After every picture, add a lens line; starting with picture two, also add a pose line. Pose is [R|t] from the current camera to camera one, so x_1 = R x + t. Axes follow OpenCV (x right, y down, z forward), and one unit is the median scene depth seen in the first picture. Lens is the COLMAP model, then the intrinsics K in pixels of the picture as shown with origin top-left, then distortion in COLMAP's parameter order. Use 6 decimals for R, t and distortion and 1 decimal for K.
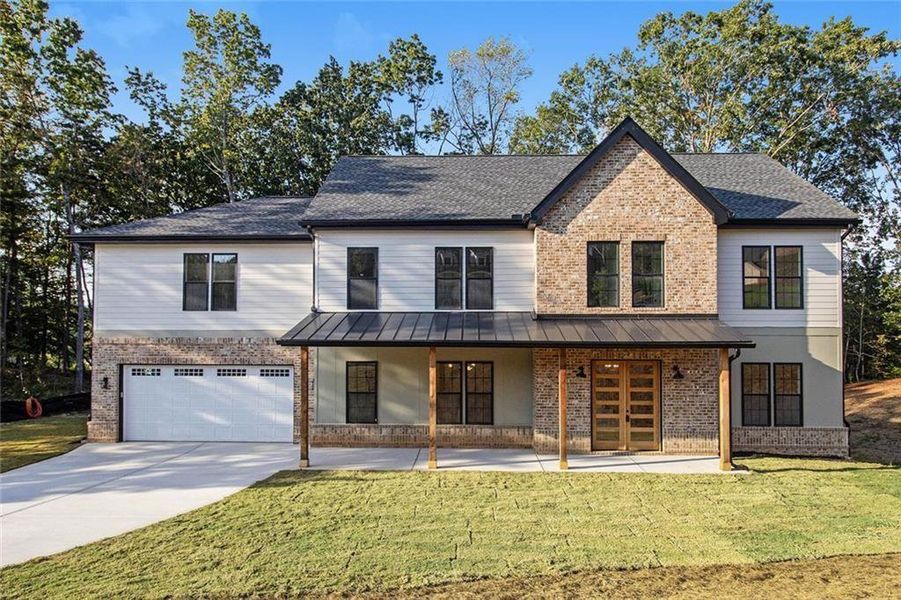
lens RADIAL K [[573.9, 0, 448.7], [0, 573.9, 319.9], [0, 0, 1]] dist [0.008651, -0.001132]
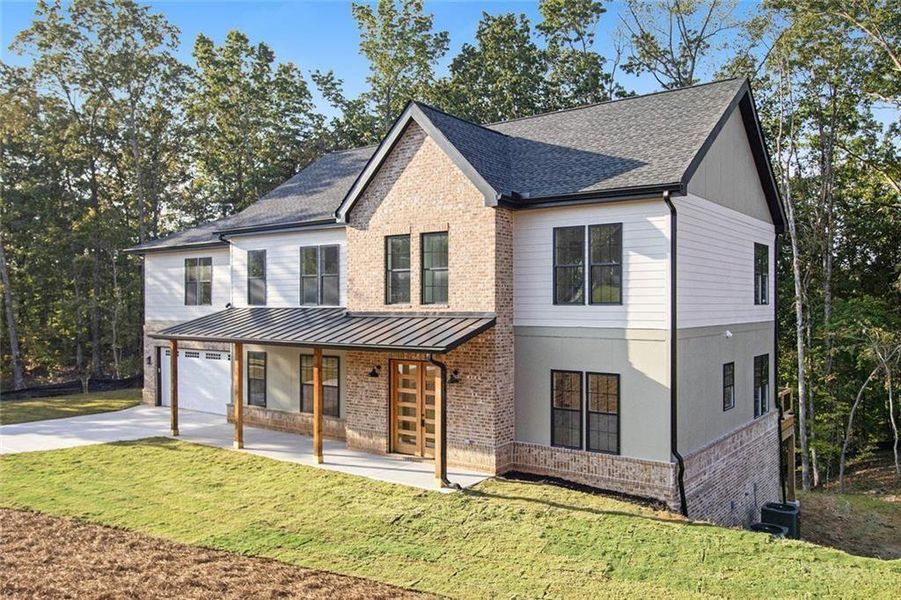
lens RADIAL K [[714.7, 0, 450.3], [0, 714.7, 302.7], [0, 0, 1]] dist [0.002693, -0.002809]
pose [[0.812954, -0.003435, -0.582318, 0.983432], [0.016686, 0.999709, 0.017398, -0.041952], [0.582089, -0.023860, 0.812775, 0.081803]]
